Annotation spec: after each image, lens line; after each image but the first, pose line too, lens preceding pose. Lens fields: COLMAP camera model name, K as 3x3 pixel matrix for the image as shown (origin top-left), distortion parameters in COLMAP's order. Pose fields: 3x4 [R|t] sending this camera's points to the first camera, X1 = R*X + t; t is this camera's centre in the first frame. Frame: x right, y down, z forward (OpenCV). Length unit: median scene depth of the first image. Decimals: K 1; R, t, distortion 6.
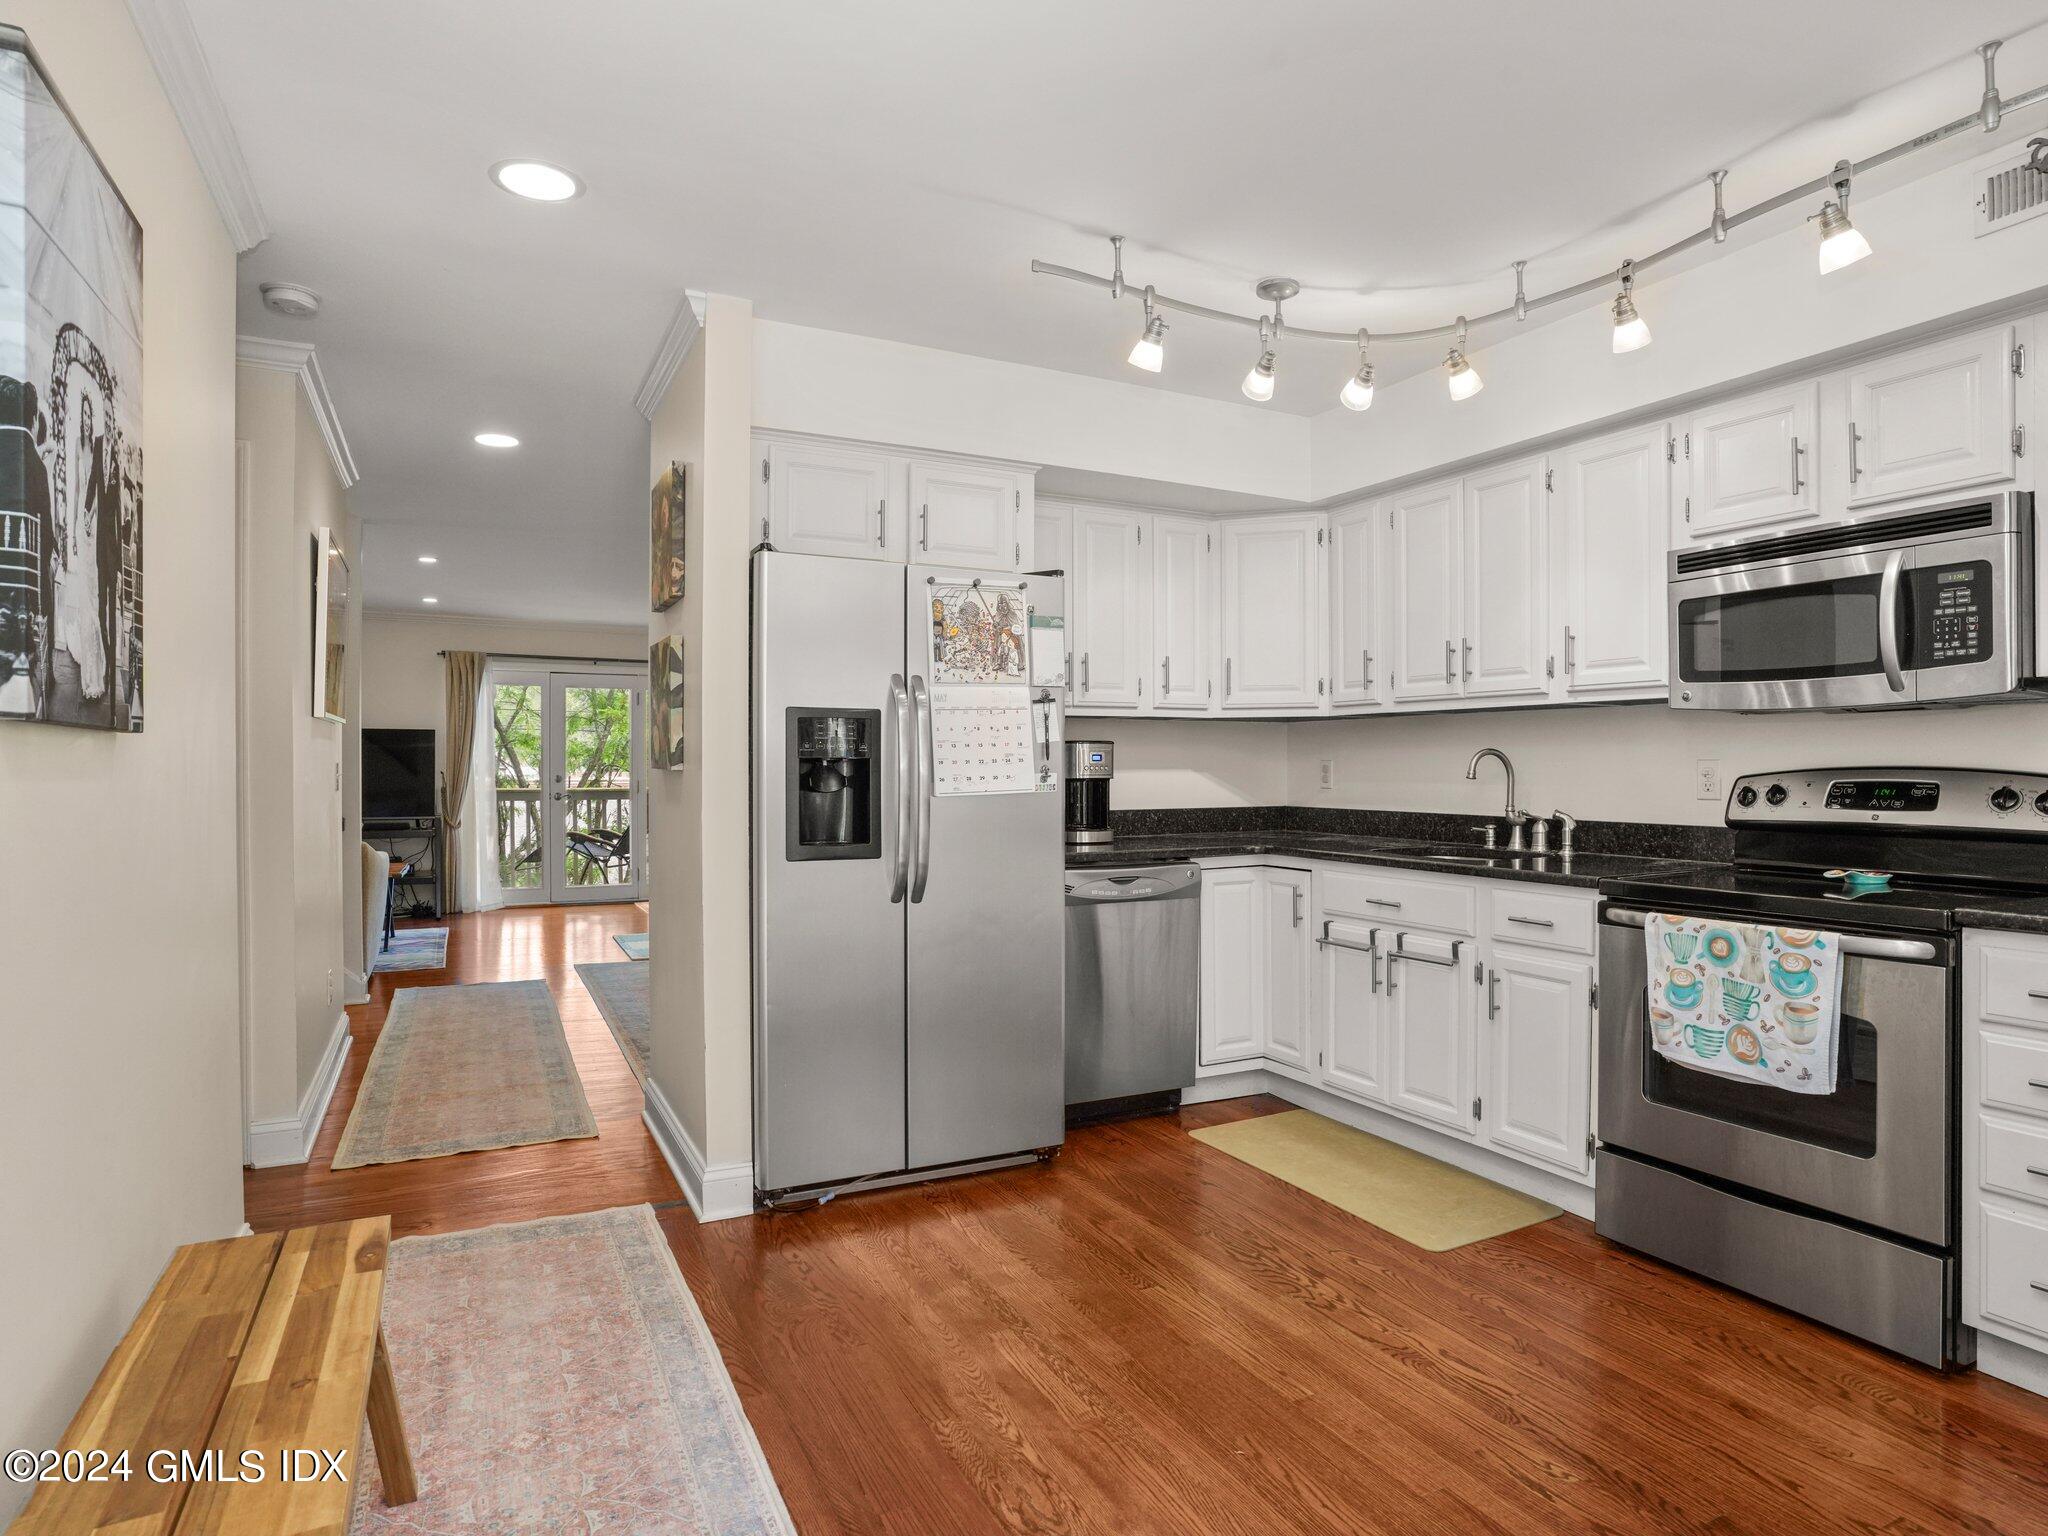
lens RADIAL K [[1152.7, 0, 1038.2], [0, 1152.7, 770.9], [0, 0, 1]] dist [-0.085531, 0.045363]
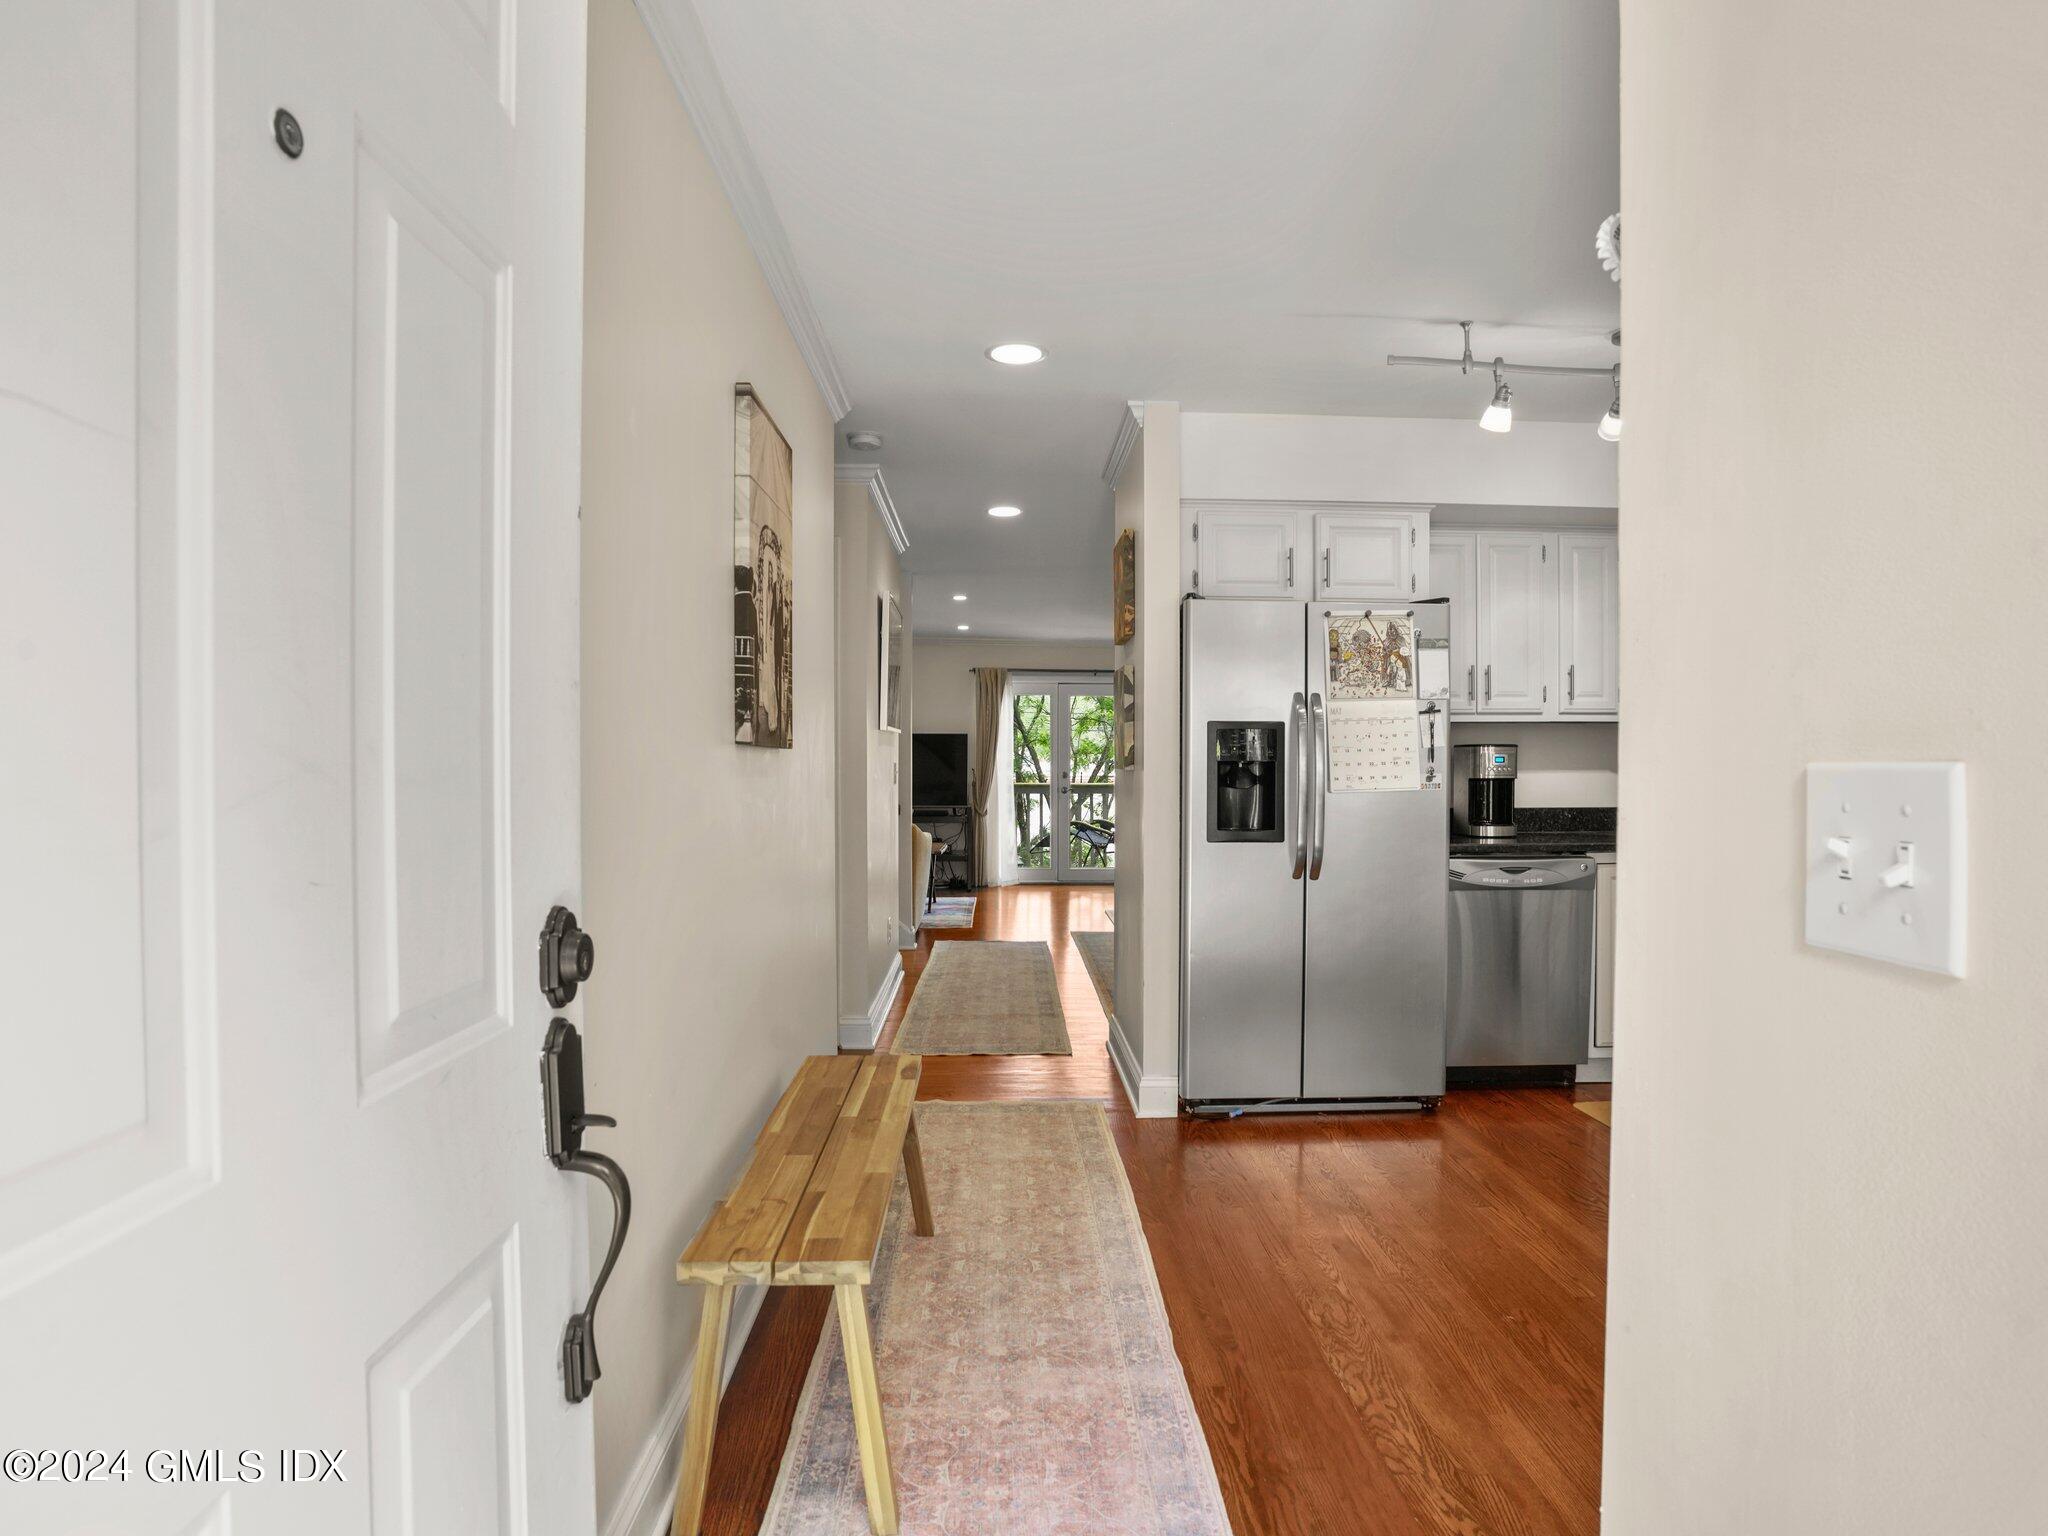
lens RADIAL K [[1138.2, 0, 1035.7], [0, 1138.2, 776.3], [0, 0, 1]] dist [-0.087404, 0.038198]
pose [[0.906433, 0.006143, -0.422305, 0.129757], [-0.002820, 0.999960, 0.008493, -0.004302], [0.422340, -0.006507, 0.906414, -0.205095]]
